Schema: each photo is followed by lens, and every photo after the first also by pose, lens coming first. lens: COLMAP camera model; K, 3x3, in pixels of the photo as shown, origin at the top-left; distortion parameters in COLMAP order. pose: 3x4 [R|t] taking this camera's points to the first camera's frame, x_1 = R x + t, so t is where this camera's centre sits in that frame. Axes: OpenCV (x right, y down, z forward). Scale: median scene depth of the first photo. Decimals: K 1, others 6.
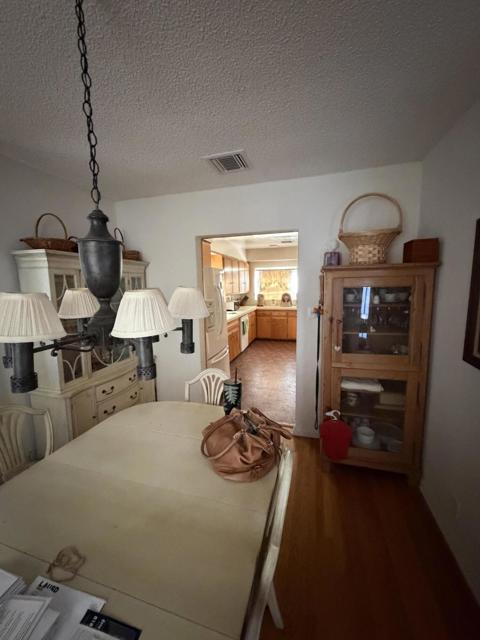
lens RADIAL K [[256.0, 0, 240.0], [0, 256.0, 320.0], [0, 0, 1]] dist [0.001050, 0.000122]
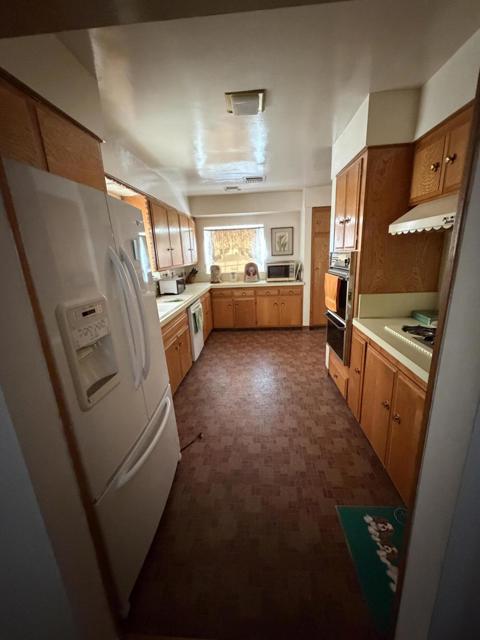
lens RADIAL K [[256.0, 0, 240.0], [0, 256.0, 320.0], [0, 0, 1]] dist [0.001050, 0.000122]
pose [[0.977091, -0.078195, 0.197938, -0.002067], [0.054842, 0.991156, 0.120838, -0.035217], [-0.205636, -0.107214, 0.972738, 0.301193]]
